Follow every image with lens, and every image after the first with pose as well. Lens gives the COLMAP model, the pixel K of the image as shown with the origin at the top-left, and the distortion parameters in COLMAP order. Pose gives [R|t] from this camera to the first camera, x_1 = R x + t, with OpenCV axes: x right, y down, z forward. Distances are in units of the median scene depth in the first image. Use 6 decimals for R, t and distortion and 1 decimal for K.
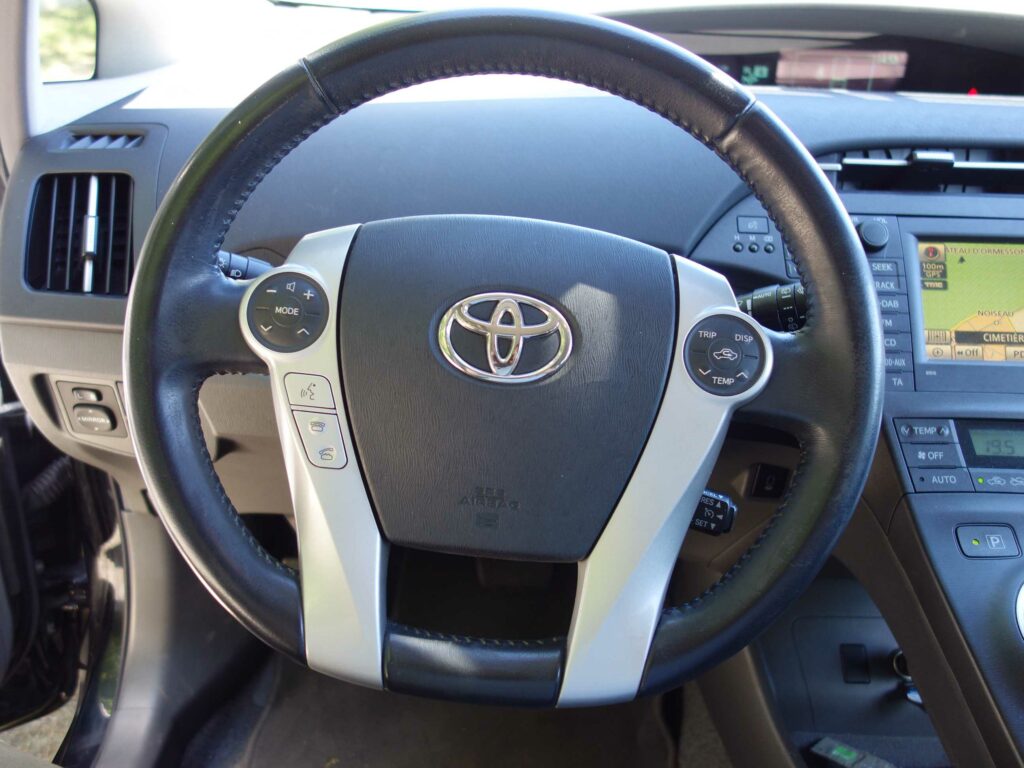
lens RADIAL K [[904.9, 0, 512.0], [0, 904.9, 384.0], [0, 0, 1]] dist [0.006718, 0.000755]
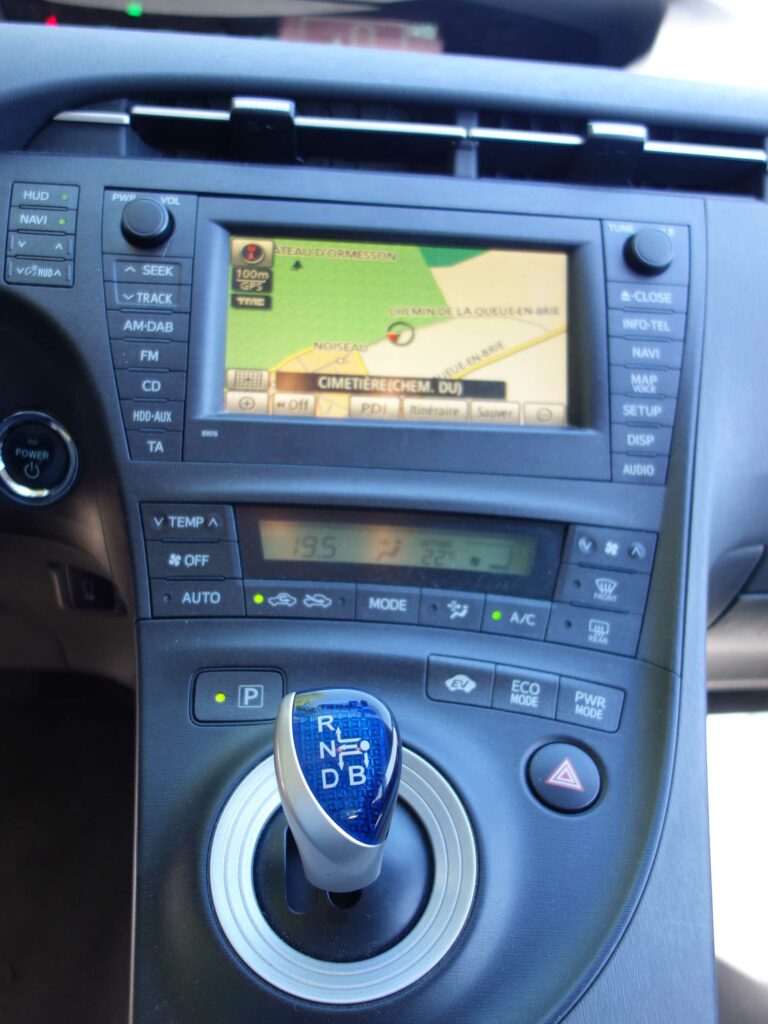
lens RADIAL K [[904.9, 0, 384.0], [0, 904.9, 512.0], [0, 0, 1]] dist [0.006718, 0.000755]
pose [[0.997965, 0.006809, 0.063400, 0.531160], [-0.010973, 0.997789, 0.065552, 0.000083], [-0.062814, -0.066114, 0.995833, 0.327775]]
